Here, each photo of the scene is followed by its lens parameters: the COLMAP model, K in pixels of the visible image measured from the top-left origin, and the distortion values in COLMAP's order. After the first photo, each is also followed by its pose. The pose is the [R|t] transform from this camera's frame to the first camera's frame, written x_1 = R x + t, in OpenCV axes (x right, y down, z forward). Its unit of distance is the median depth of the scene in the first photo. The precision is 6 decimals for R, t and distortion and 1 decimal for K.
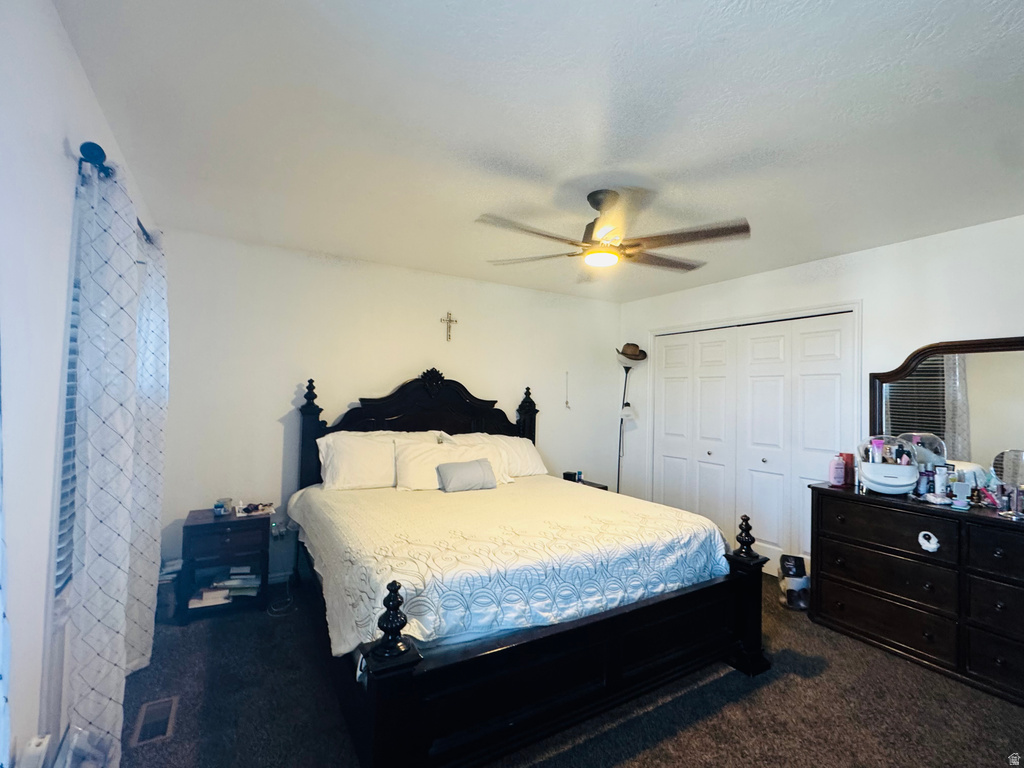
lens RADIAL K [[464.2, 0, 502.3], [0, 464.2, 392.9], [0, 0, 1]] dist [0.000196, -0.000680]
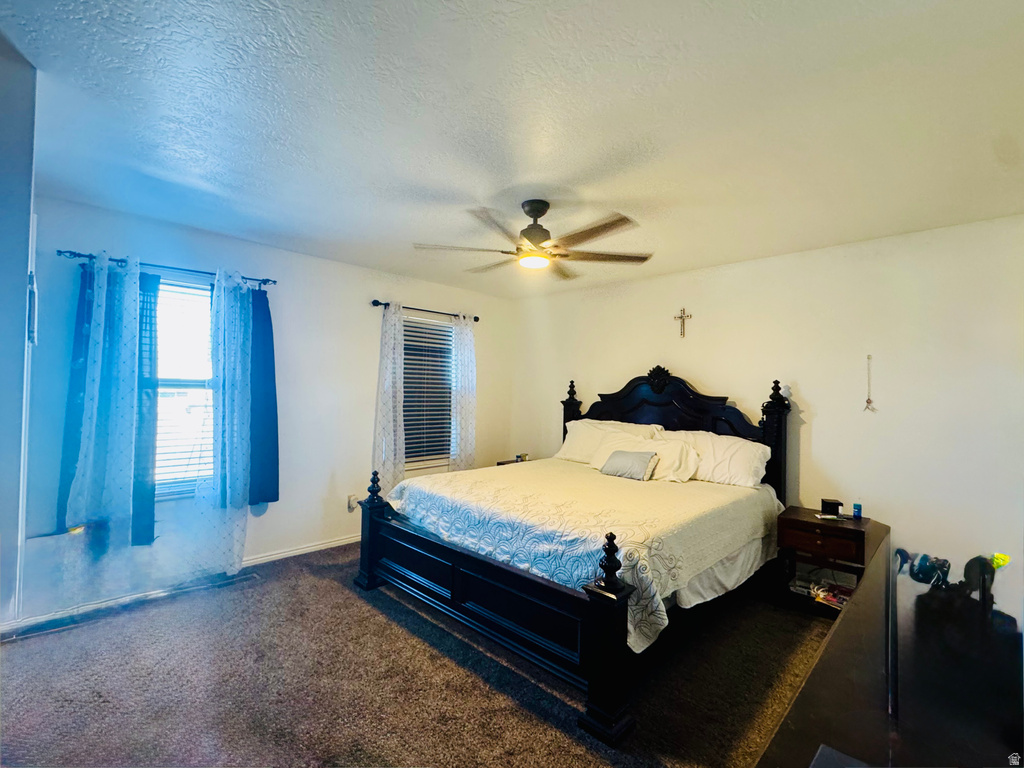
lens RADIAL K [[464.2, 0, 507.3], [0, 464.2, 378.4], [0, 0, 1]] dist [0.000196, -0.000680]
pose [[0.253961, -0.041859, -0.966308, 0.926406], [-0.004068, 0.999008, -0.044344, 0.027925], [0.967206, 0.015192, 0.253539, 0.465660]]
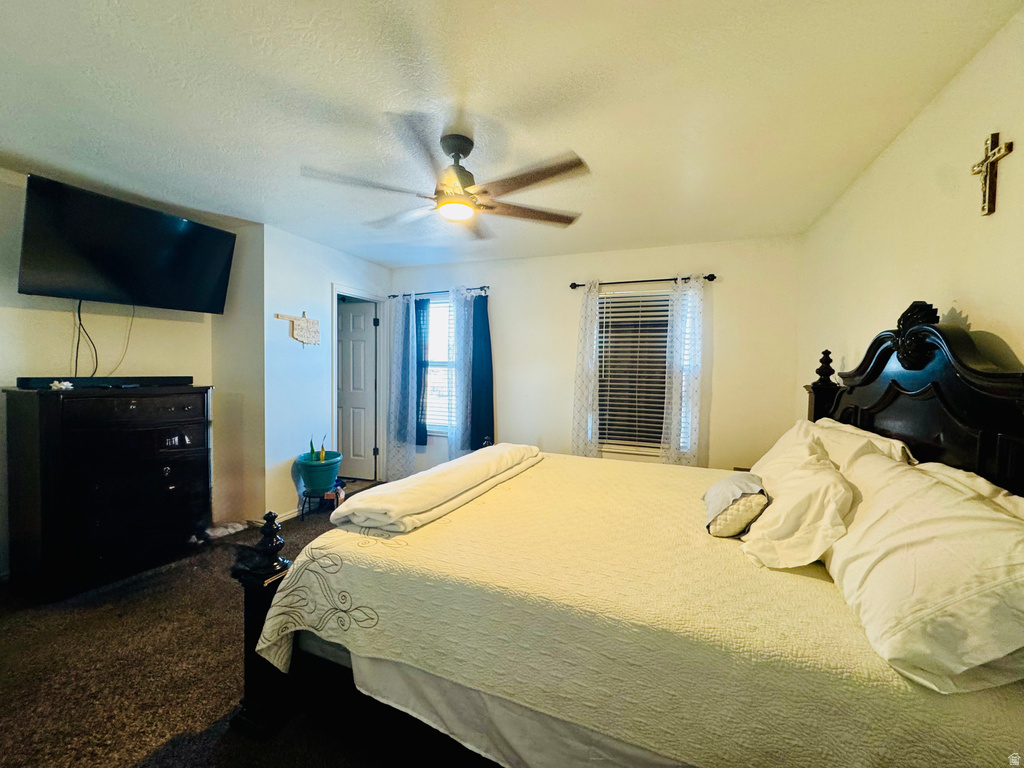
lens RADIAL K [[409.2, 0, 519.2], [0, 409.2, 379.5], [0, 0, 1]] dist [-0.005717, 0.001070]
pose [[-0.787118, -0.023103, -0.616370, 0.468203], [-0.031156, 0.999512, 0.002323, 0.037220], [0.616016, 0.021032, -0.787453, 1.245934]]
